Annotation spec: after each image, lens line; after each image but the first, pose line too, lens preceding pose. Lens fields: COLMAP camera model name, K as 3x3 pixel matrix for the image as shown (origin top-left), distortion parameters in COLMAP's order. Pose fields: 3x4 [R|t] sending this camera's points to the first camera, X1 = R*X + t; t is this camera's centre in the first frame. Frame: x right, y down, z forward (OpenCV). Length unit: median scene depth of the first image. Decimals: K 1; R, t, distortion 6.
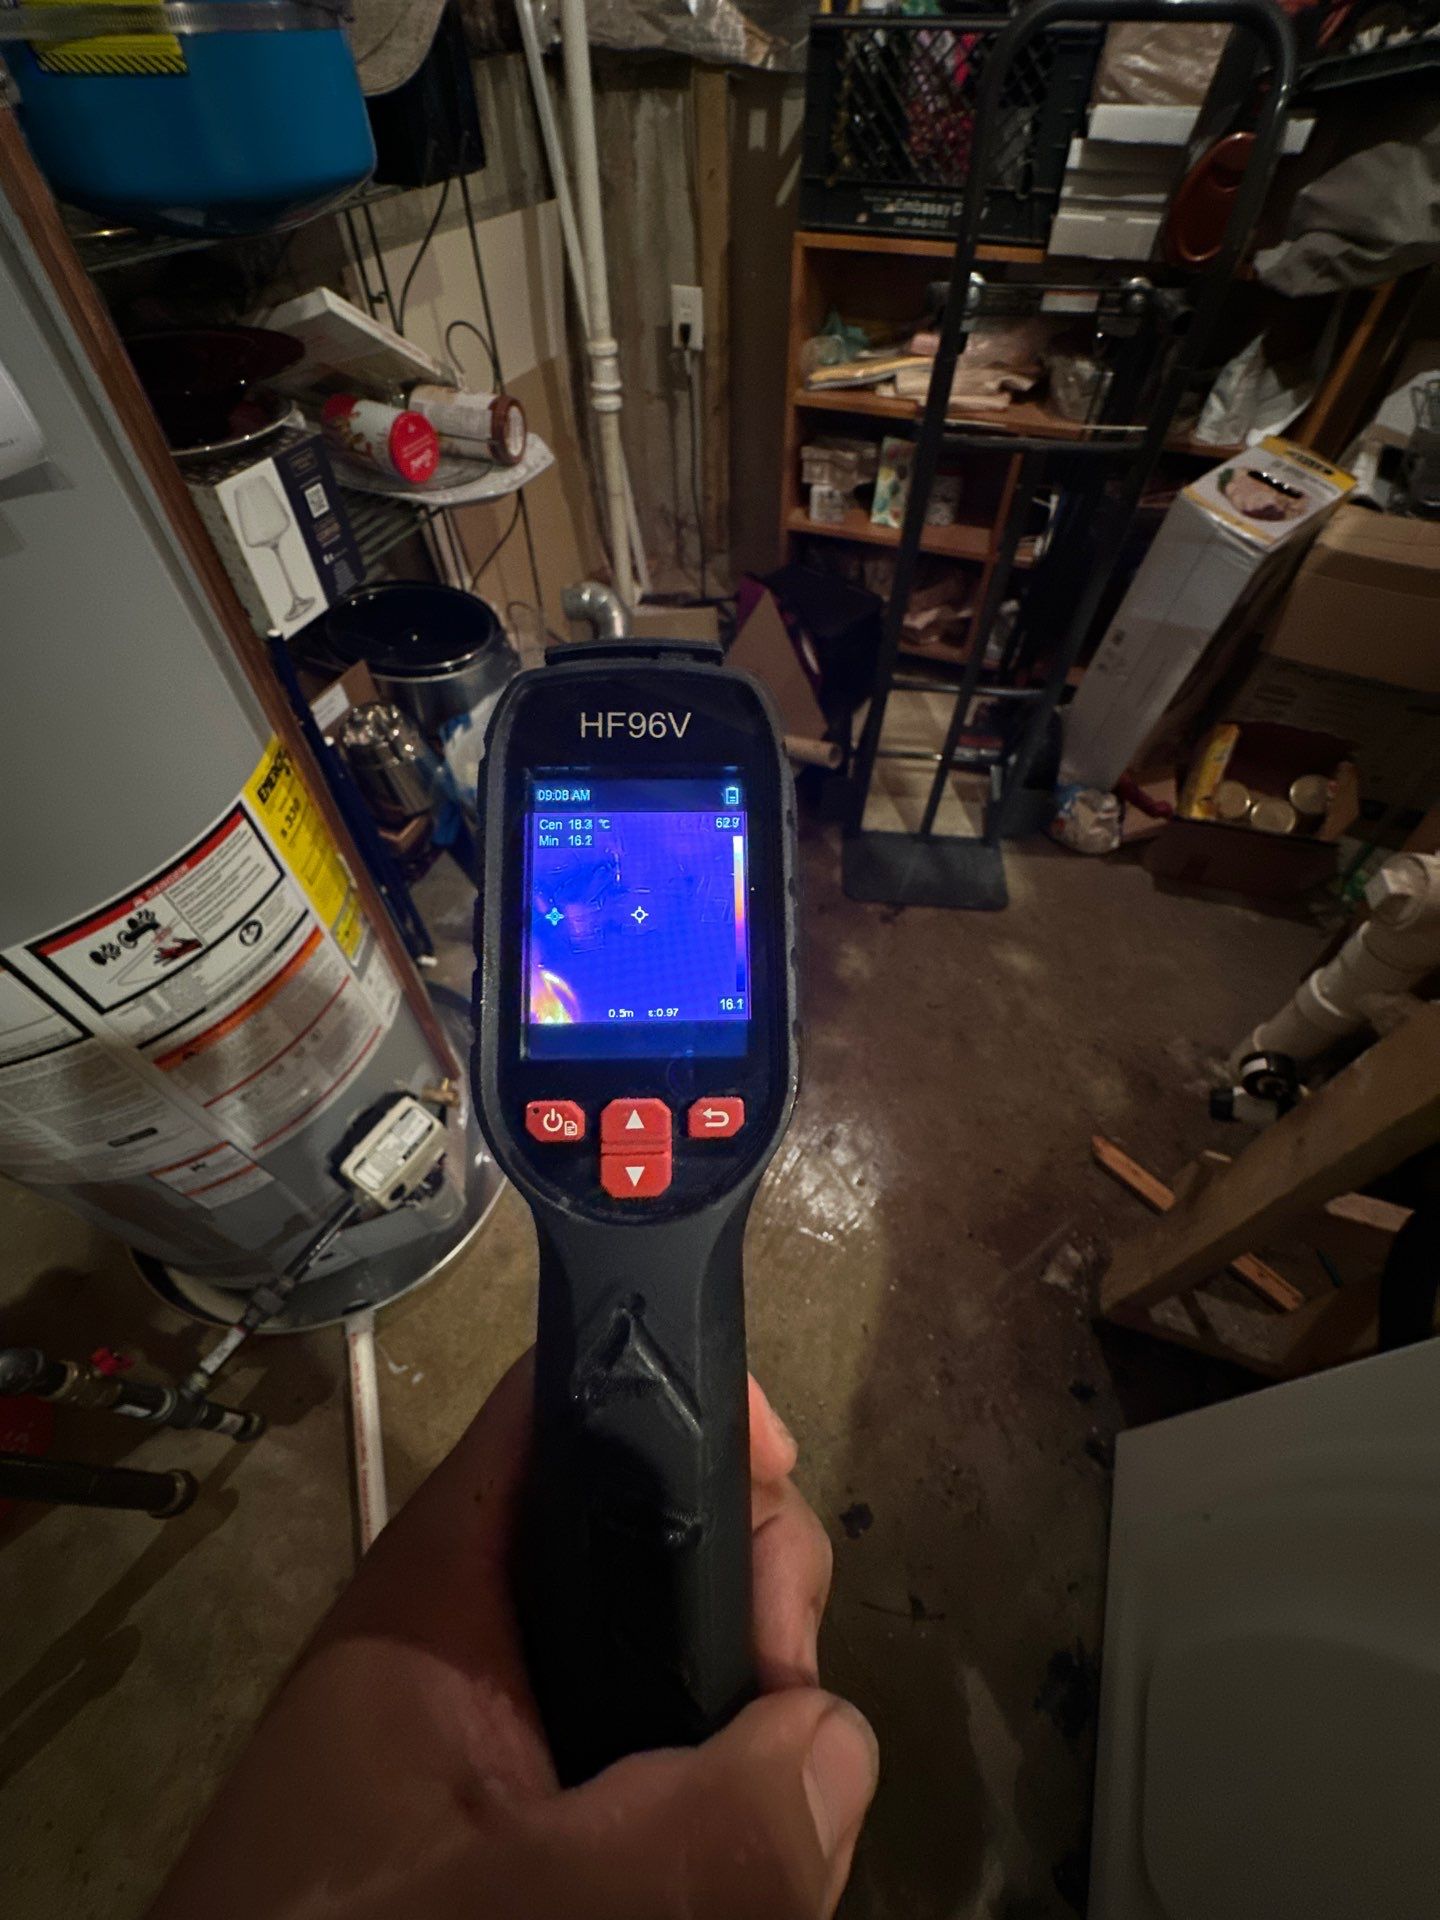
lens RADIAL K [[761.8, 0, 709.7], [0, 761.8, 960.6], [0, 0, 1]] dist [-0.011659, -0.000073]
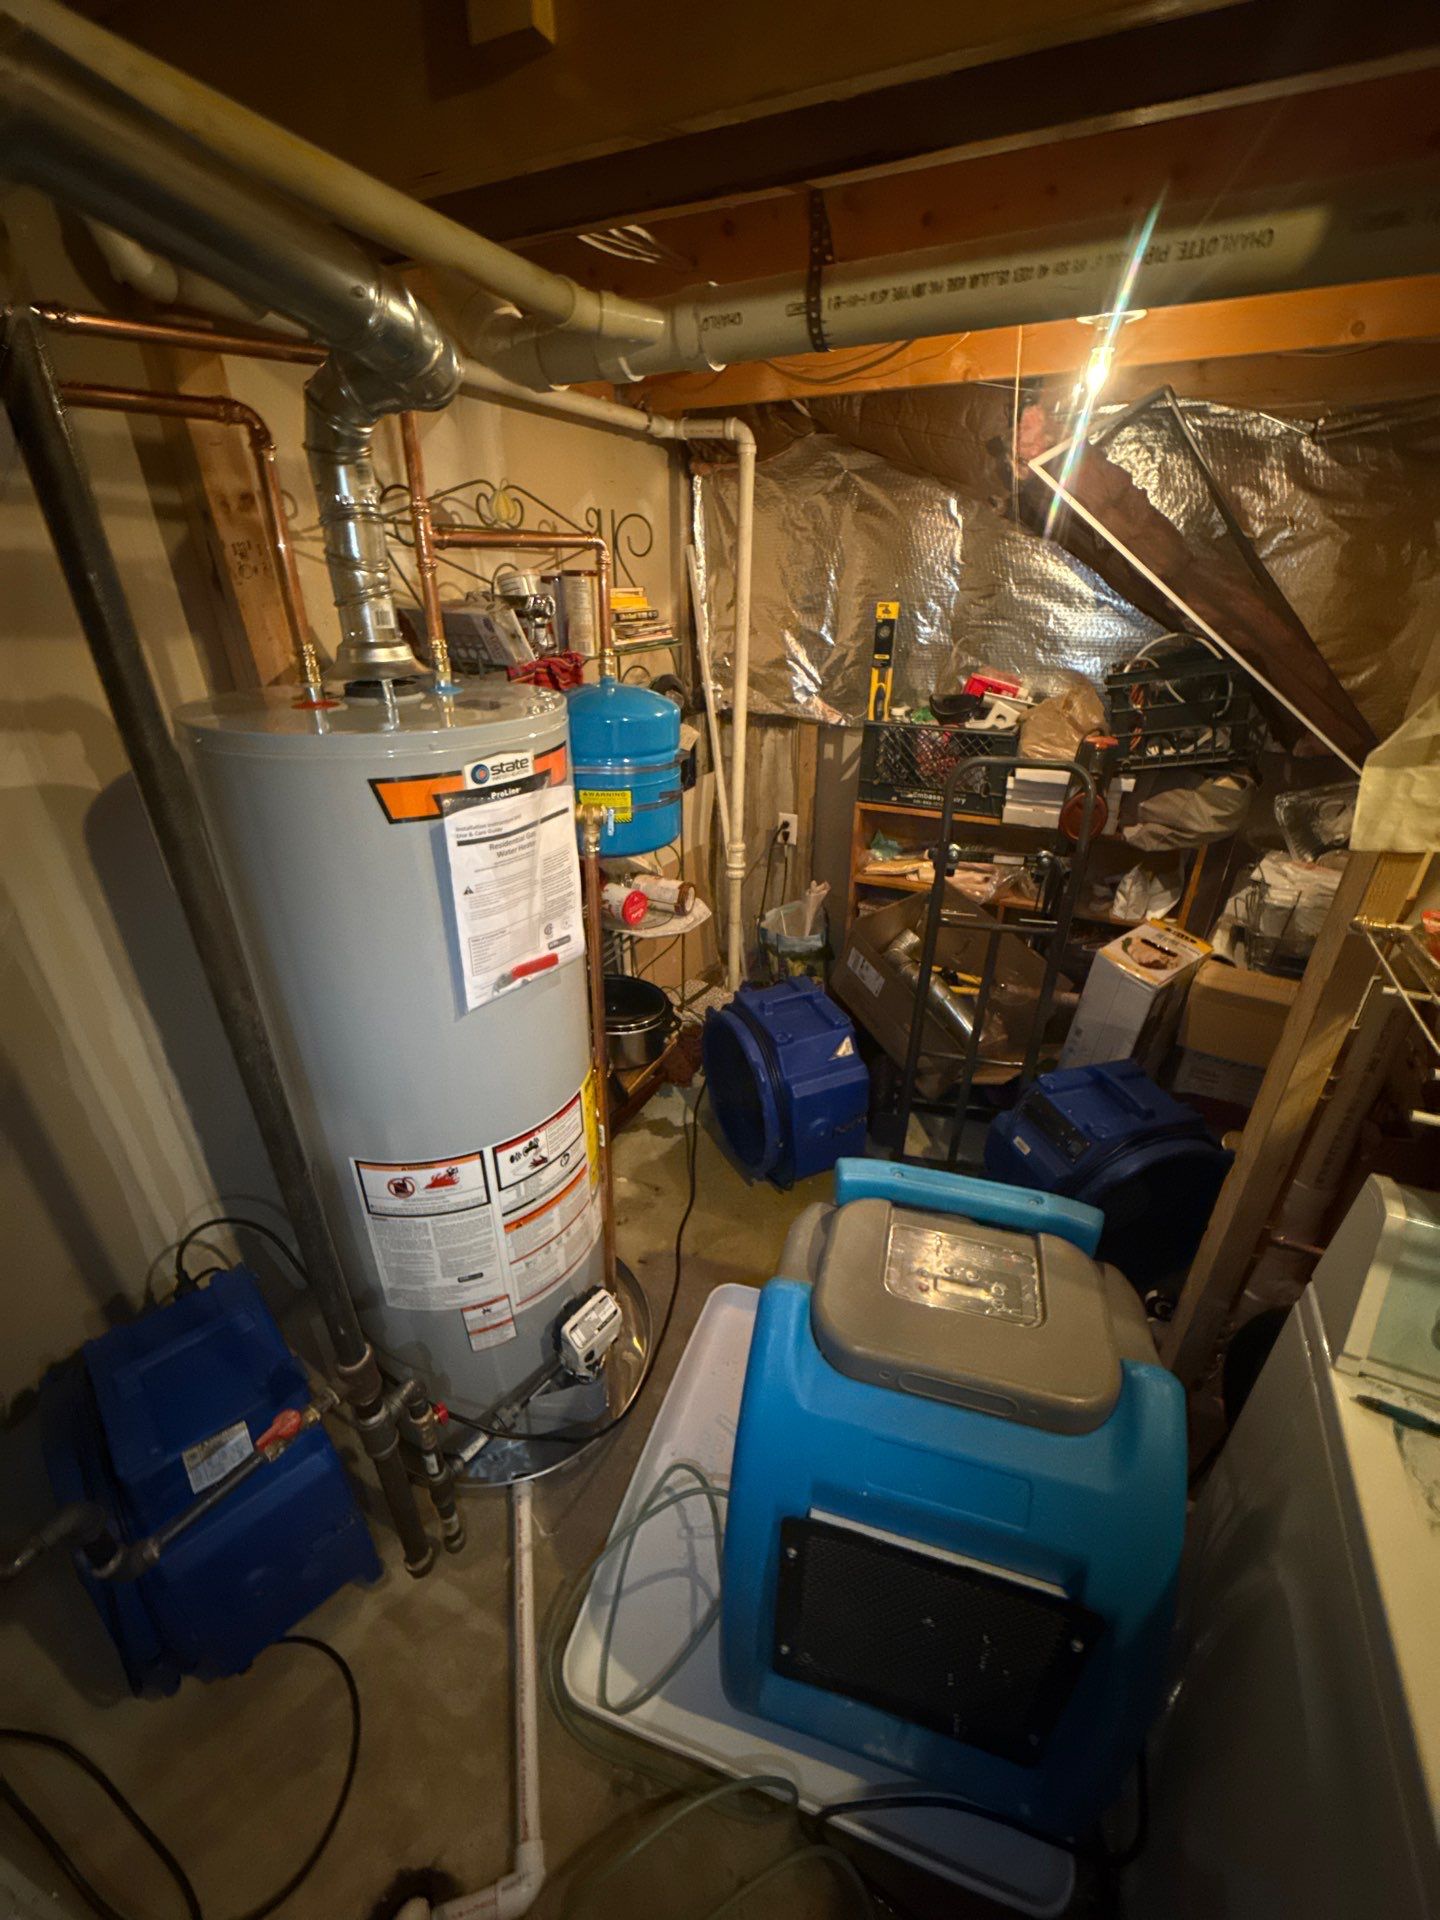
lens RADIAL K [[761.8, 0, 709.7], [0, 761.8, 960.6], [0, 0, 1]] dist [-0.011659, -0.000073]
pose [[0.995295, 0.049892, -0.083058, -0.064746], [-0.081138, 0.897710, -0.433052, 0.168953], [0.052957, 0.437754, 0.897534, -0.488113]]
